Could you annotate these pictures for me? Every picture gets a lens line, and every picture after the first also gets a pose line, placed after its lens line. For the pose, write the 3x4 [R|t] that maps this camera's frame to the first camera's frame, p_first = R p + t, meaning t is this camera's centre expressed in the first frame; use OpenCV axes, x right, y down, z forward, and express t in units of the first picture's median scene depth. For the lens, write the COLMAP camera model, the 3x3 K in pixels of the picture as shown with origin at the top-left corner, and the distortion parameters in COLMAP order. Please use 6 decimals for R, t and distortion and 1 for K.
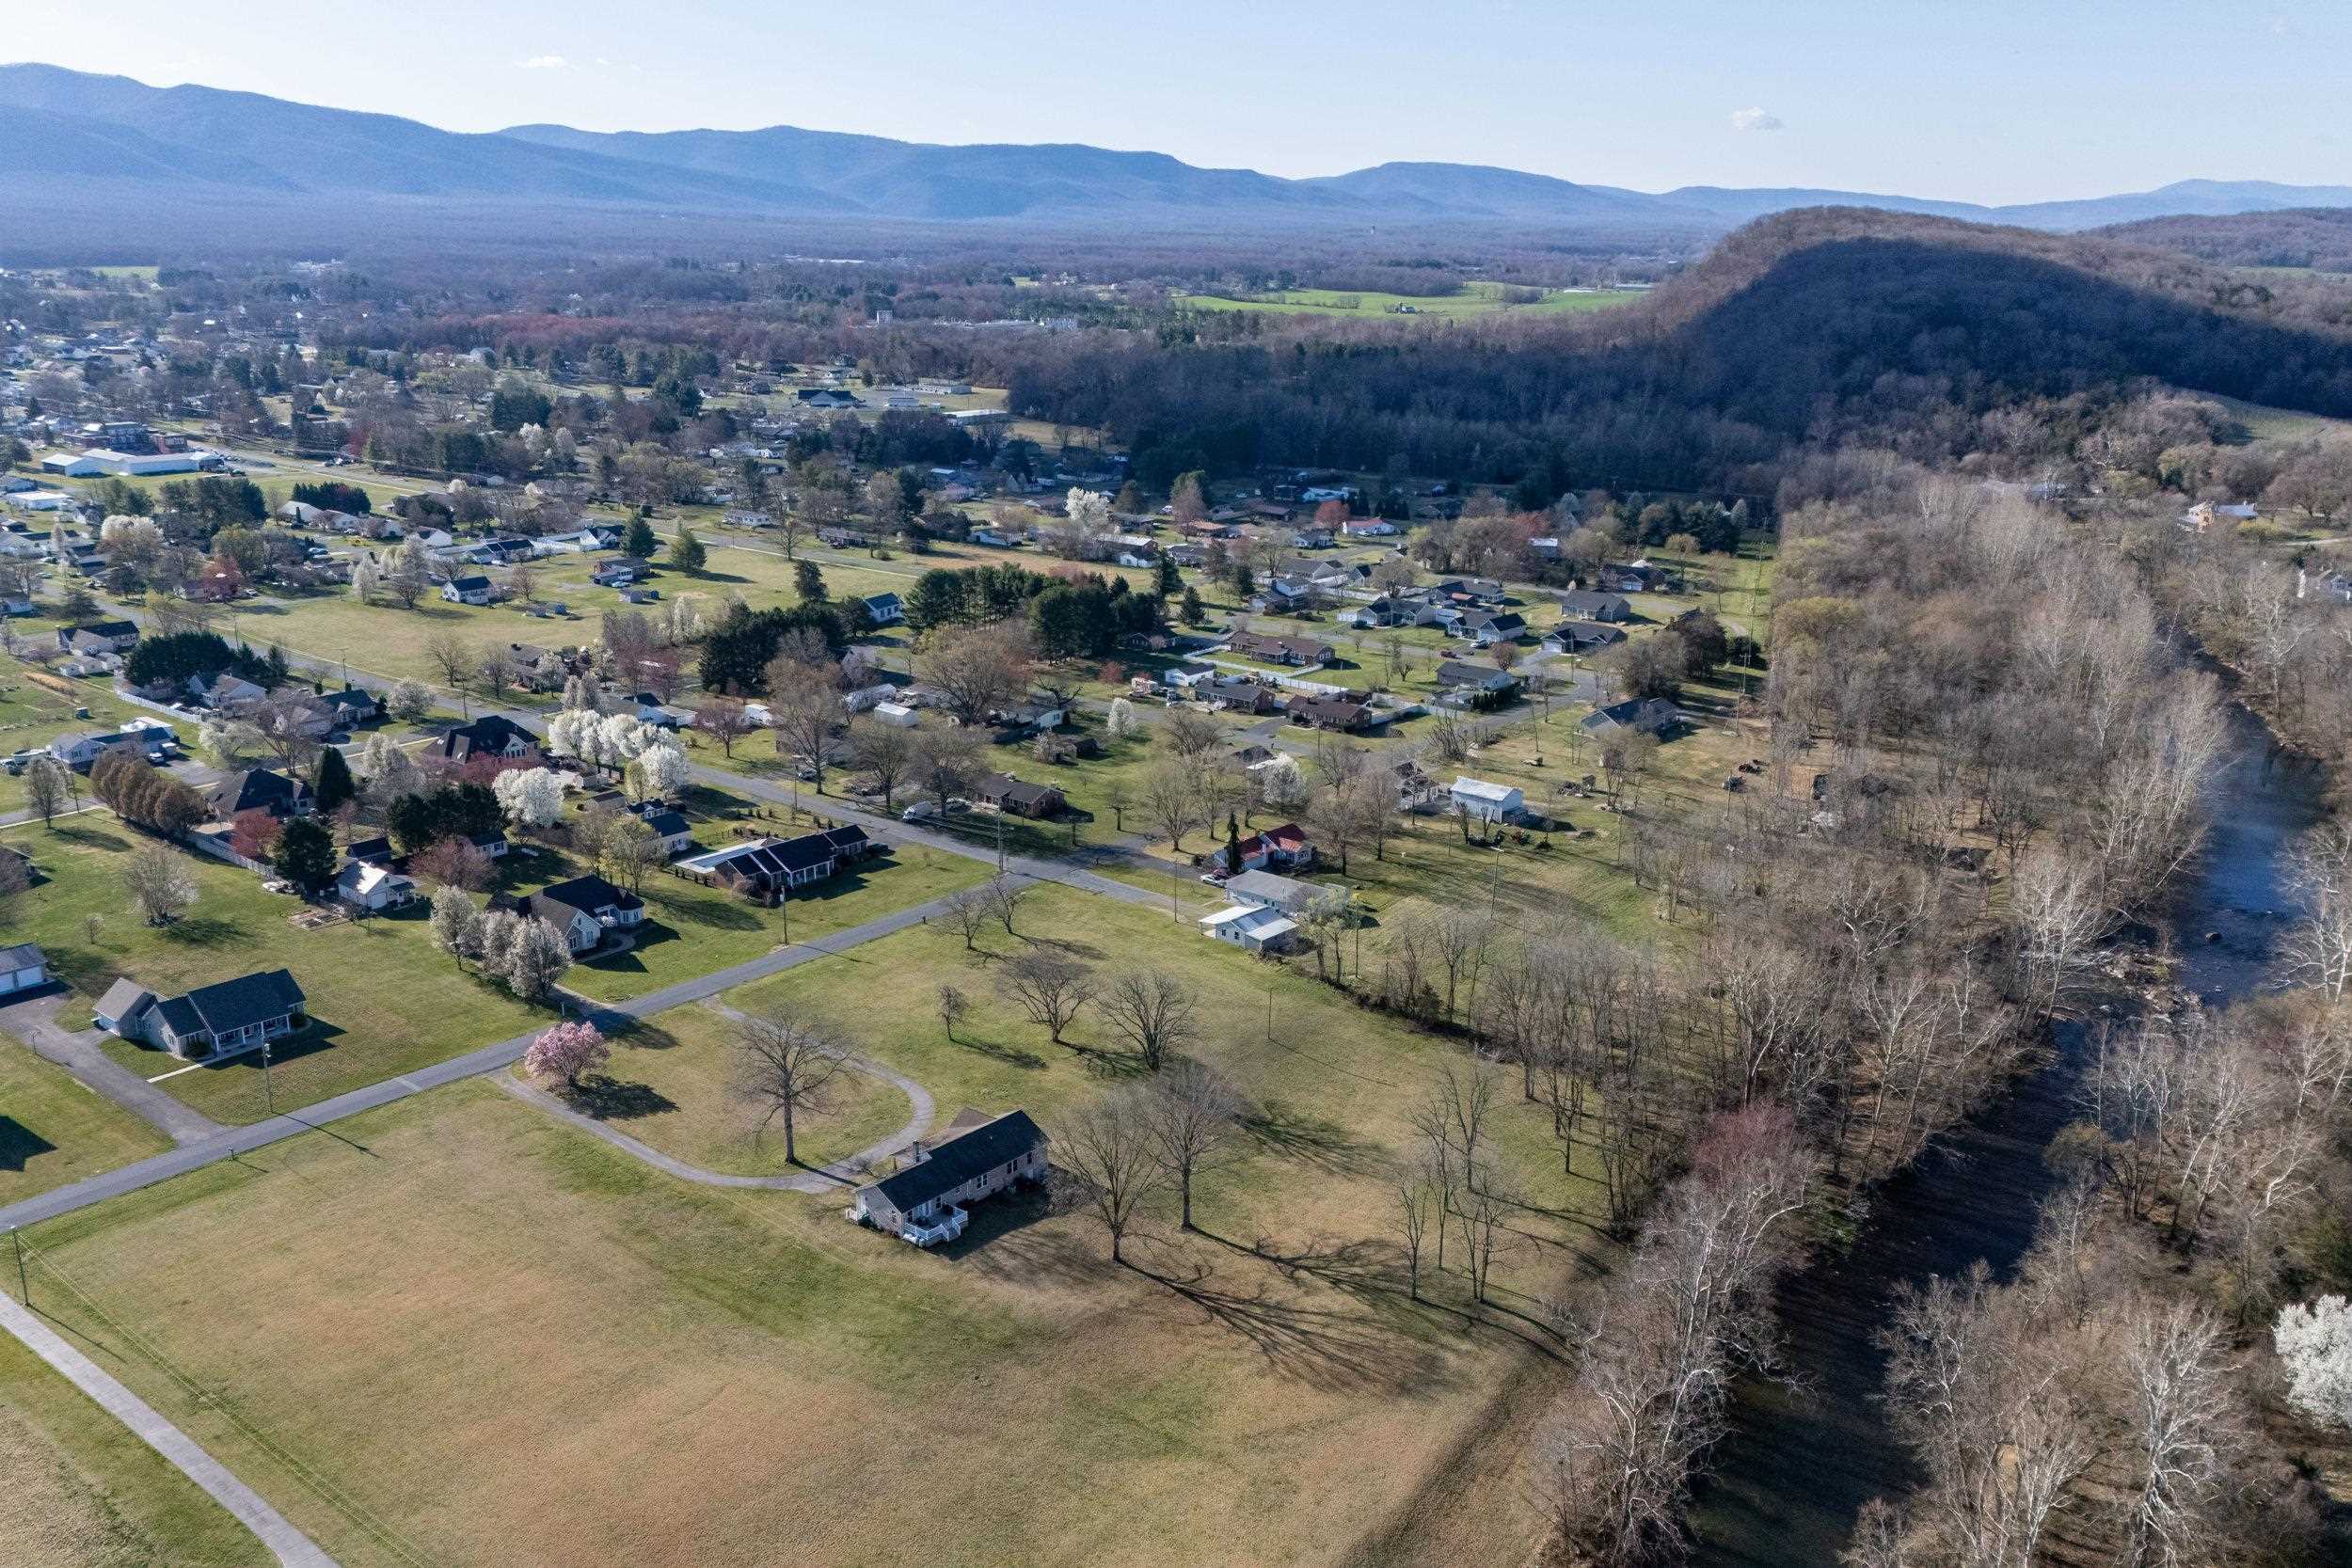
lens RADIAL K [[2022.3, 0, 1176.0], [0, 2022.3, 784.0], [0, 0, 1]] dist [0.146246, -0.302263]
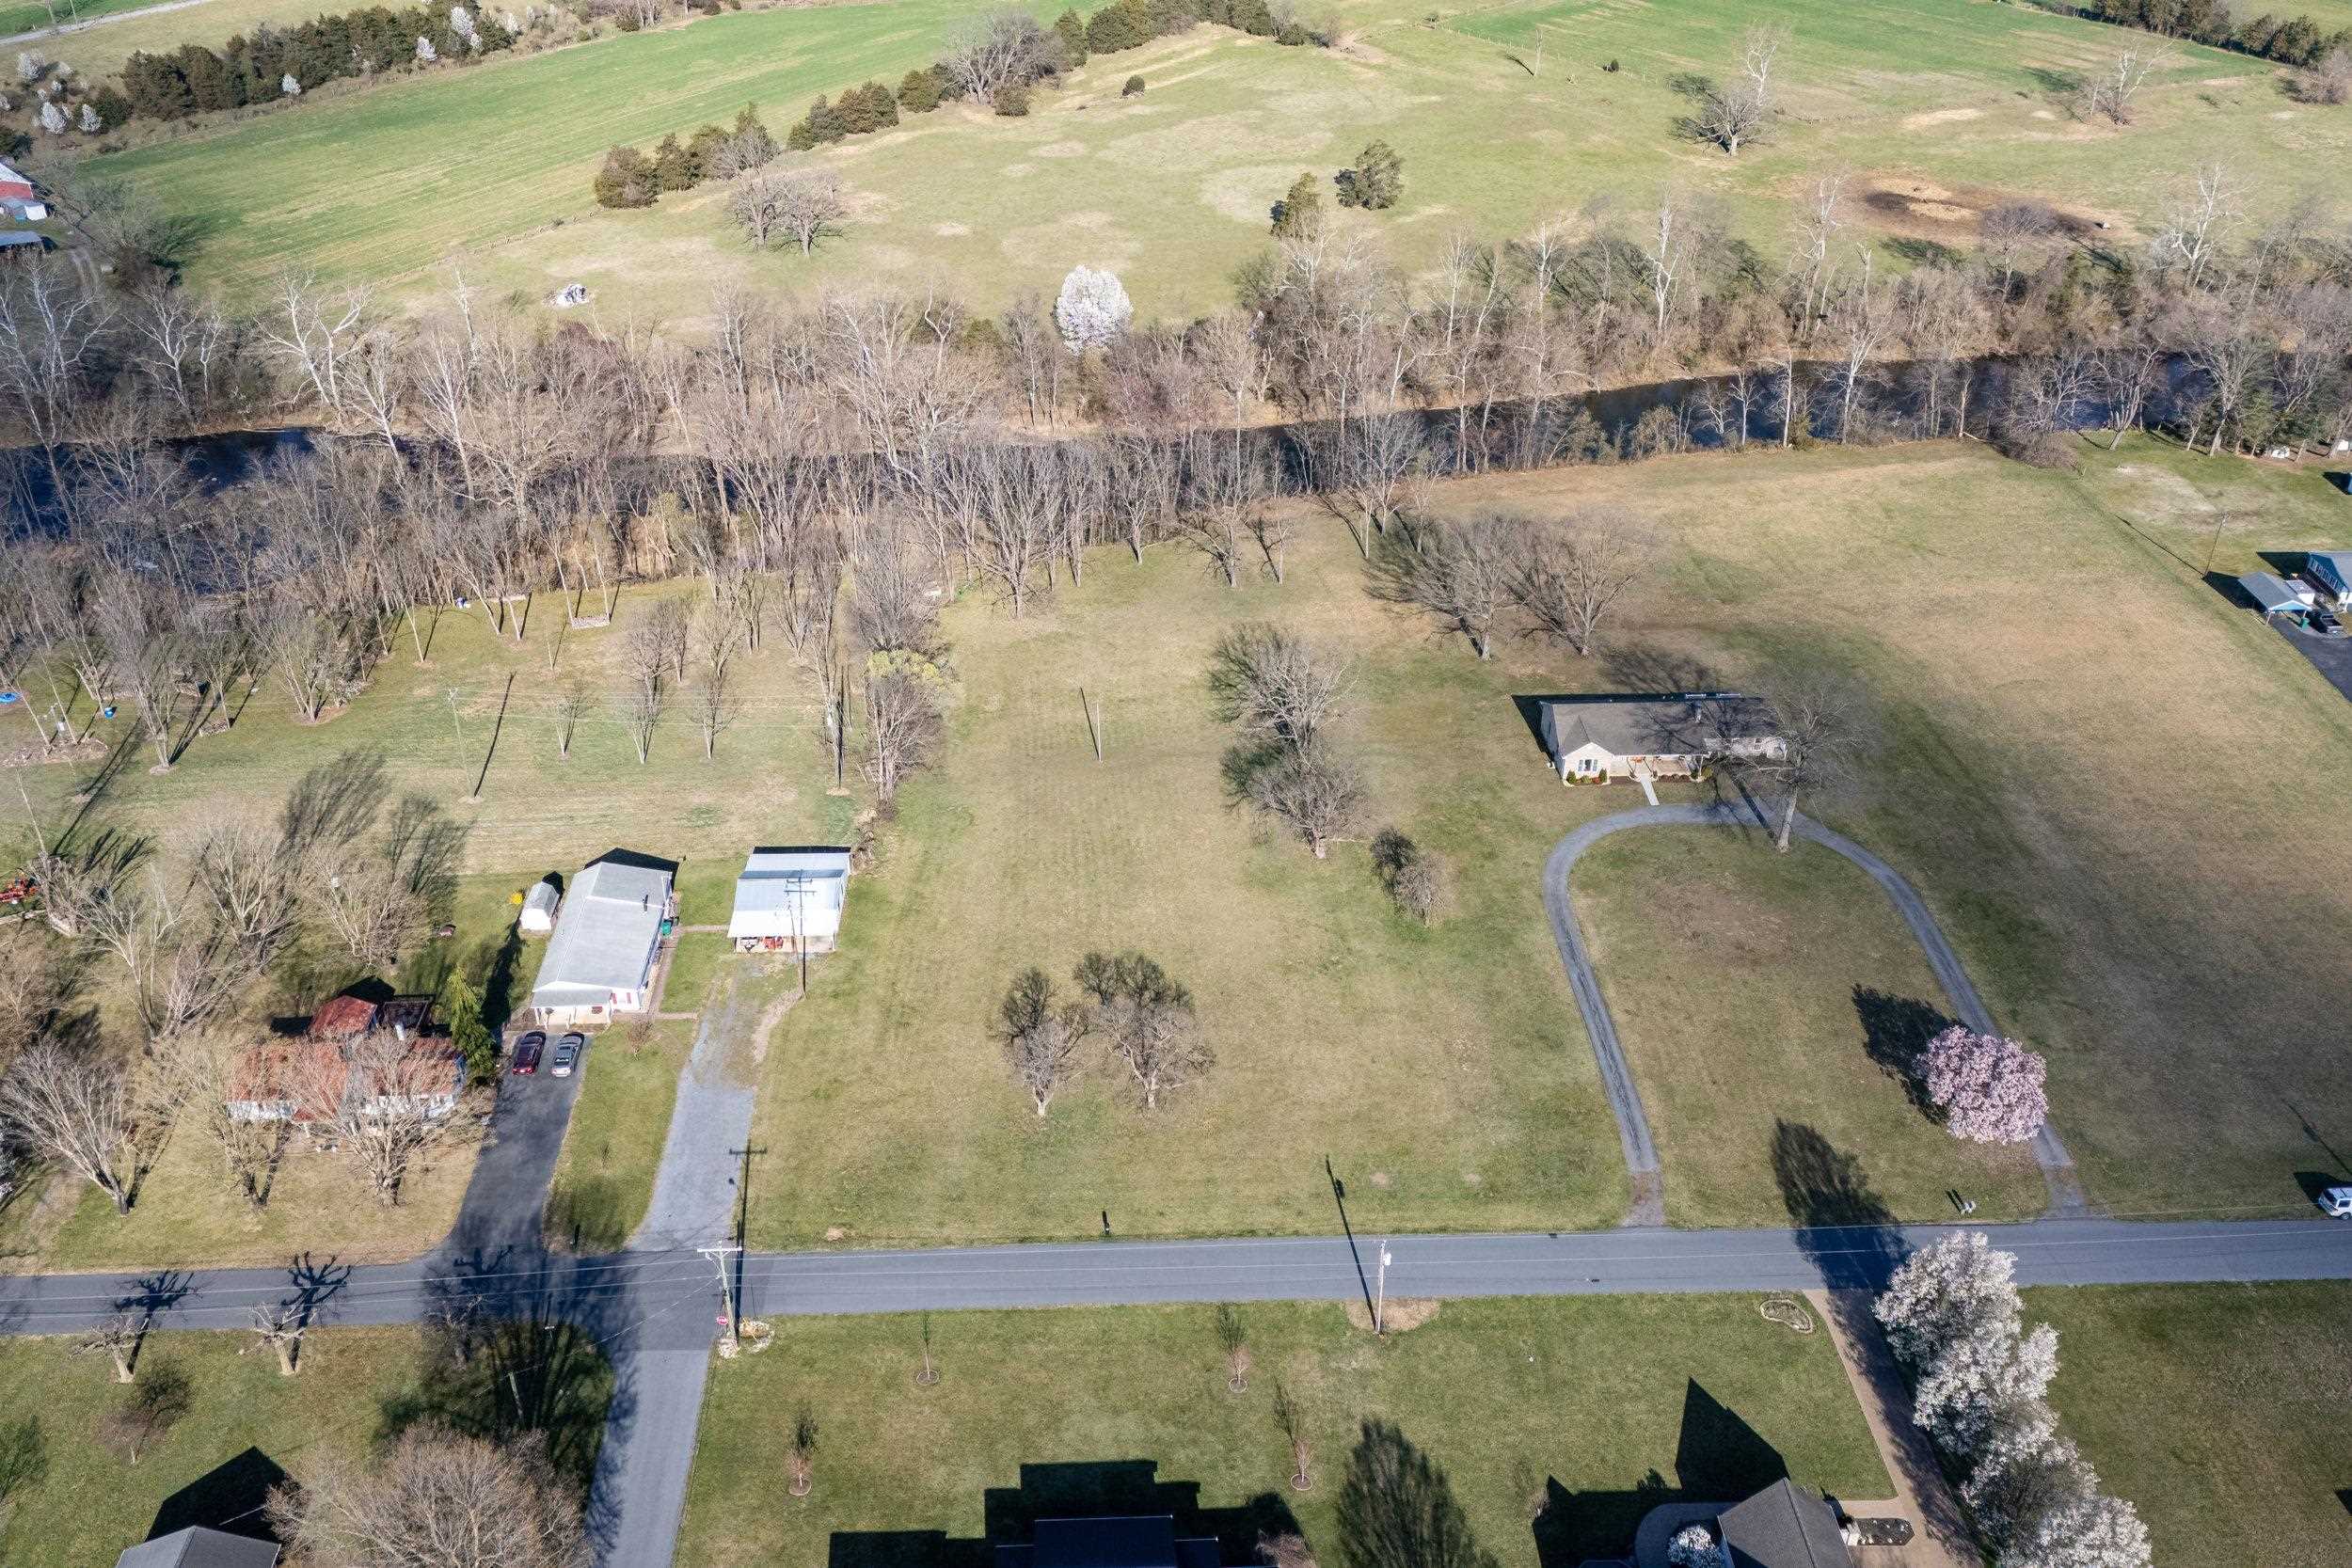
lens RADIAL K [[2015.9, 0, 1179.0], [0, 2015.9, 799.7], [0, 0, 1]] dist [0.086321, -0.094856]
pose [[-0.686285, -0.402486, 0.605820, -0.384823], [0.183604, 0.710091, 0.679750, -0.328510], [-0.703777, 0.577734, -0.413426, 1.124321]]
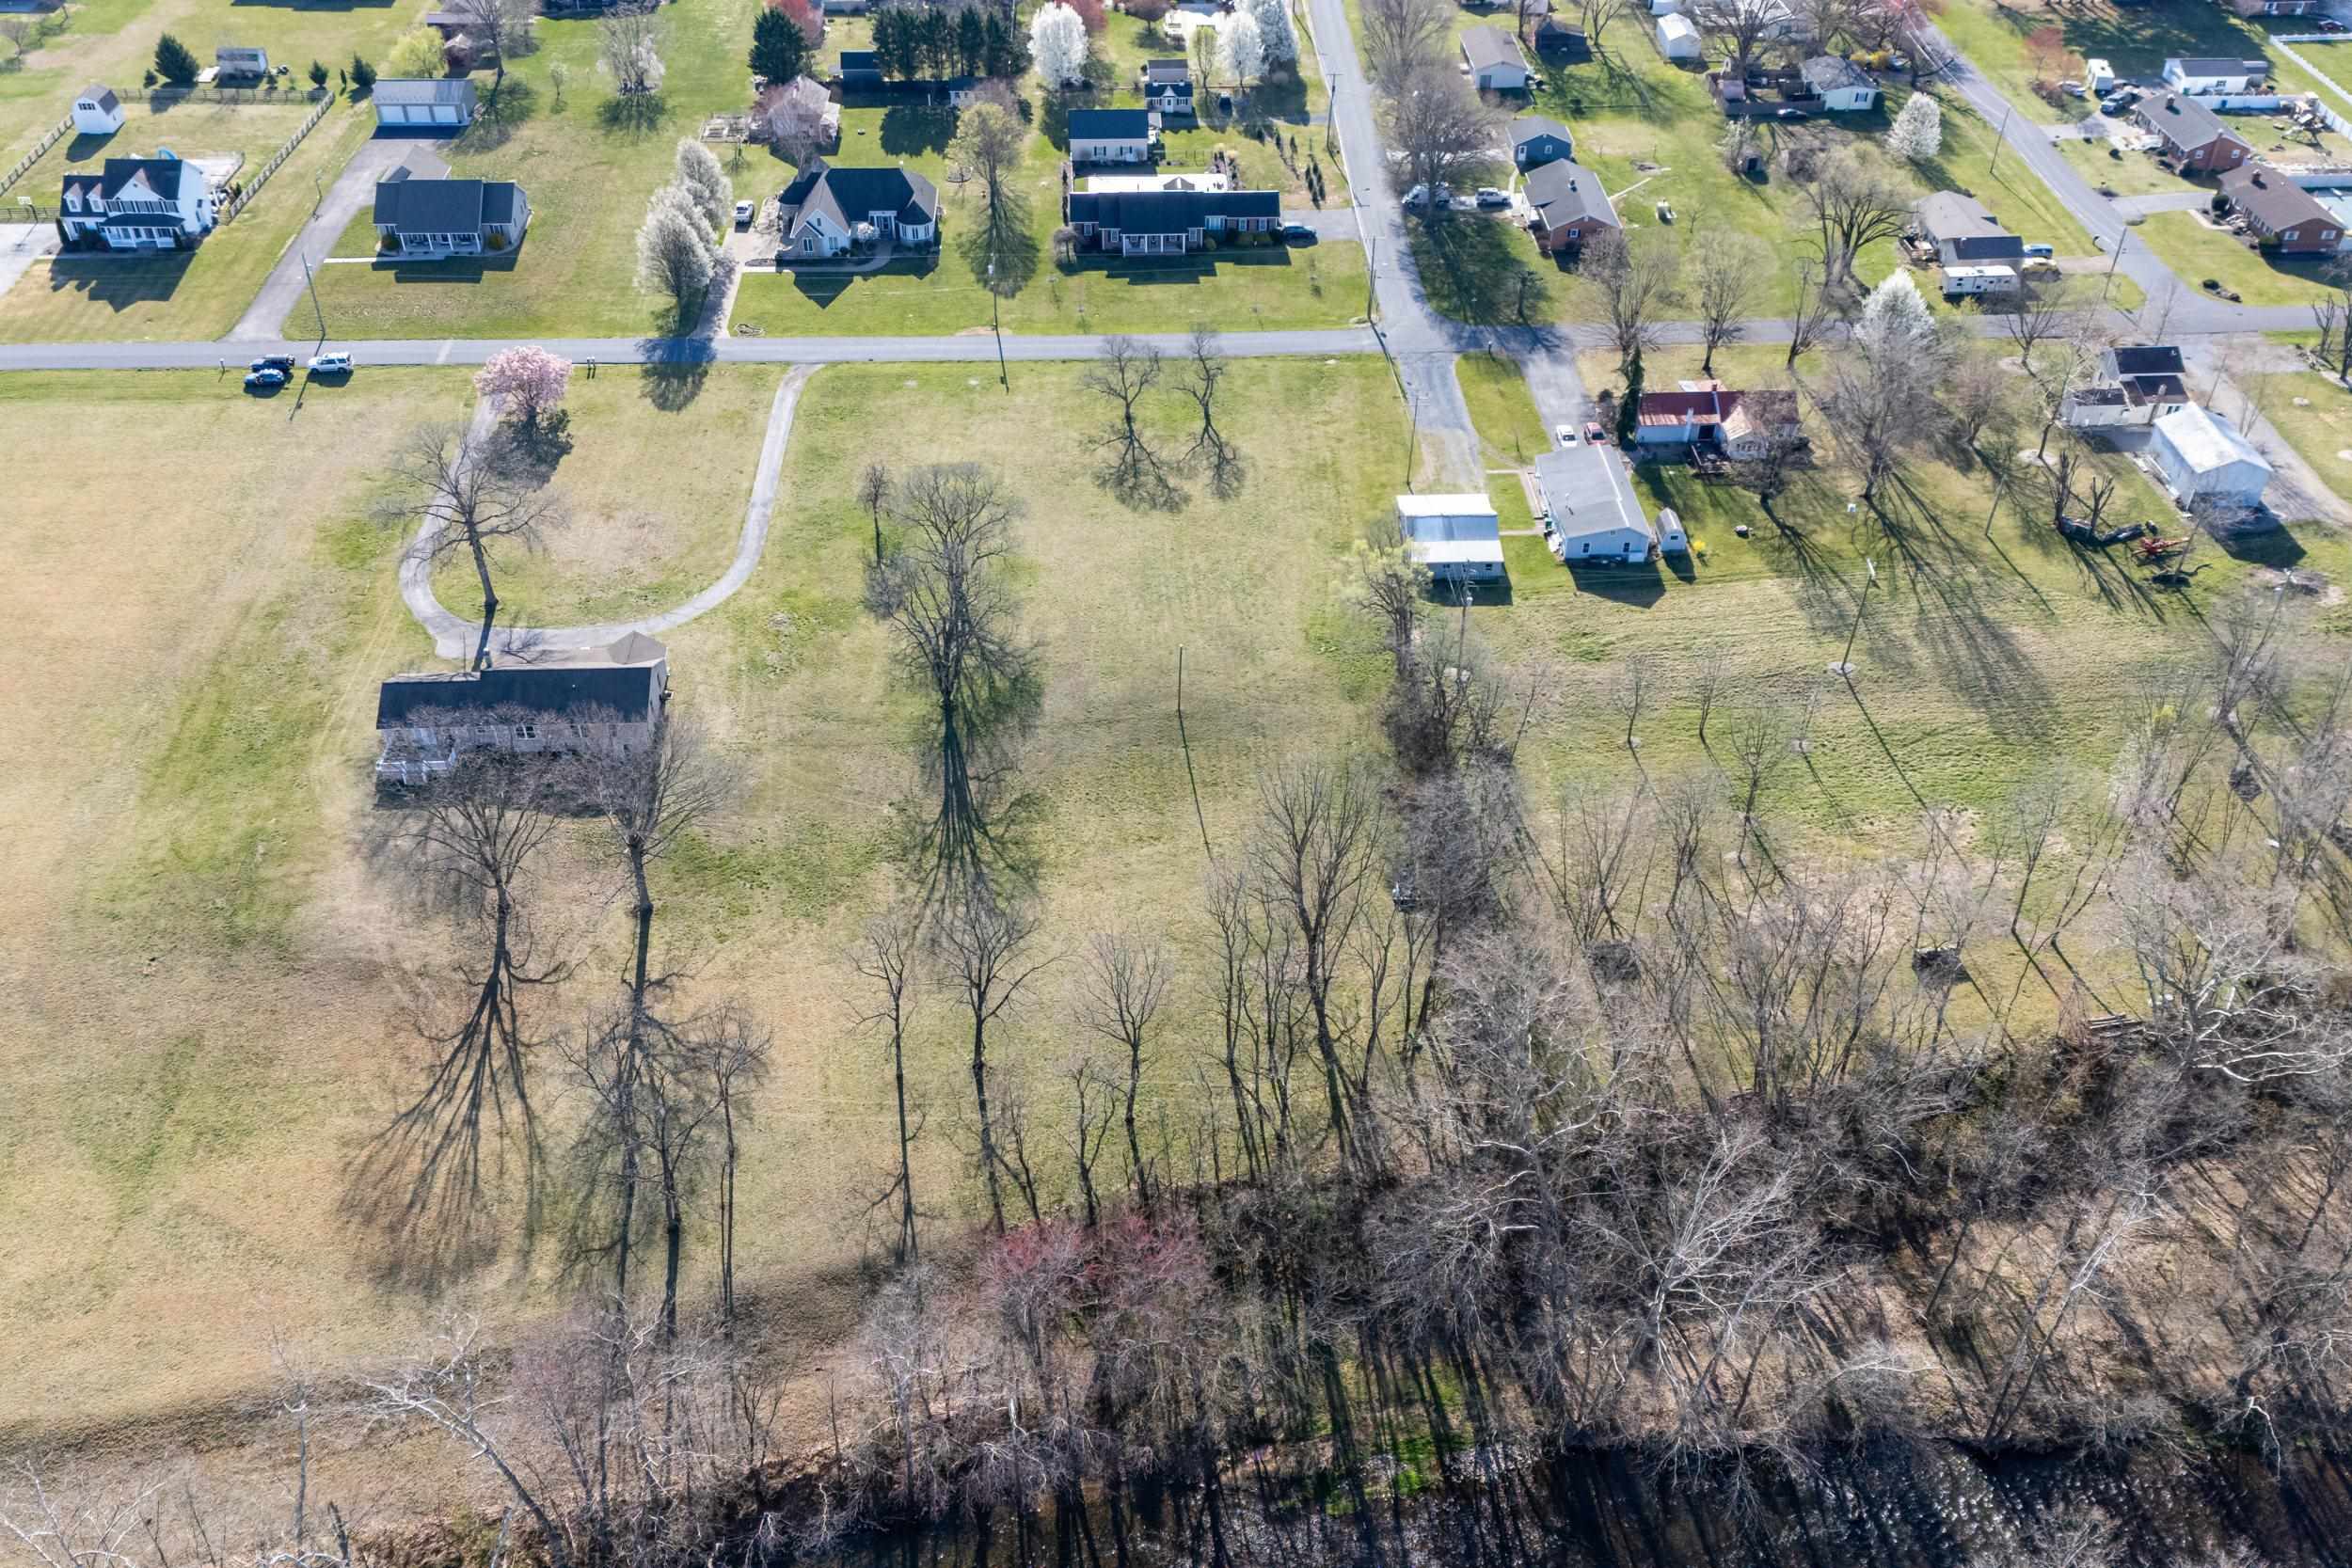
lens RADIAL K [[2022.3, 0, 1176.0], [0, 2022.3, 784.0], [0, 0, 1]] dist [0.146246, -0.302263]
pose [[0.683184, 0.455759, -0.570564, 0.384617], [-0.196376, 0.867212, 0.457580, -0.142273], [0.703346, -0.200566, 0.681966, 0.454903]]
